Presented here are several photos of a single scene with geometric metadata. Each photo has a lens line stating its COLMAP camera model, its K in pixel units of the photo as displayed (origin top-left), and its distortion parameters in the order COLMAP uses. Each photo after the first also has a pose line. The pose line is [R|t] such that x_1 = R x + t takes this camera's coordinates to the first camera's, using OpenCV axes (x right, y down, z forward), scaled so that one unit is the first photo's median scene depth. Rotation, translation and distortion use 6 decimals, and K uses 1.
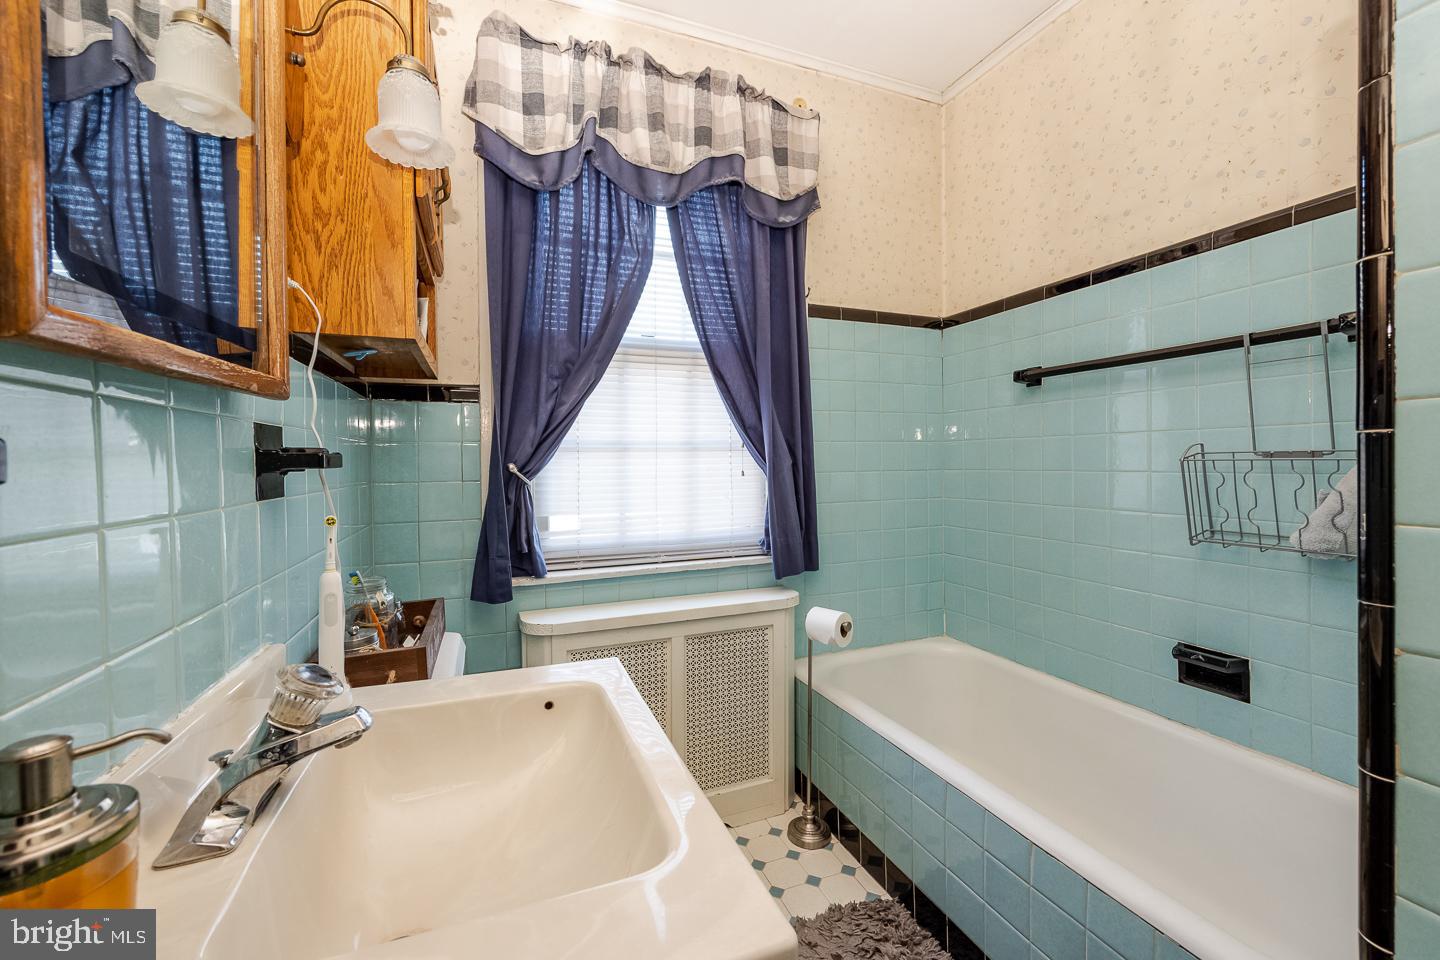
lens RADIAL K [[589.3, 0, 713.7], [0, 589.3, 473.3], [0, 0, 1]] dist [-0.001729, 0.000125]
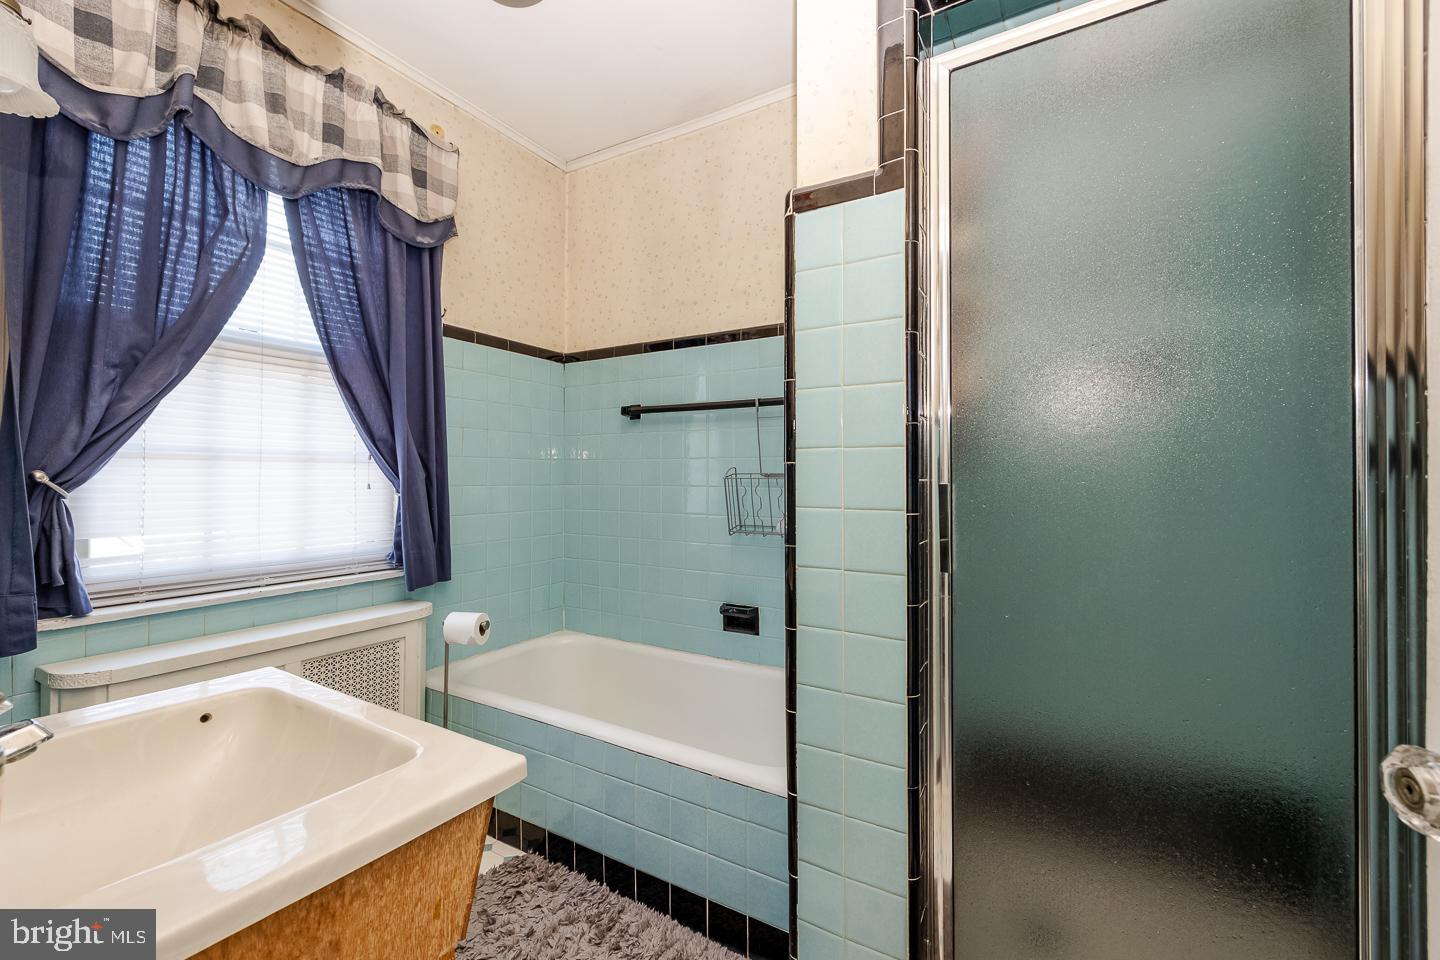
lens RADIAL K [[589.3, 0, 723.9], [0, 589.3, 479.3], [0, 0, 1]] dist [-0.001729, 0.000125]
pose [[0.790580, 0.013663, 0.612207, -0.095302], [-0.001889, 0.999801, -0.019874, 0.007656], [-0.612356, 0.014555, 0.790448, -0.141764]]
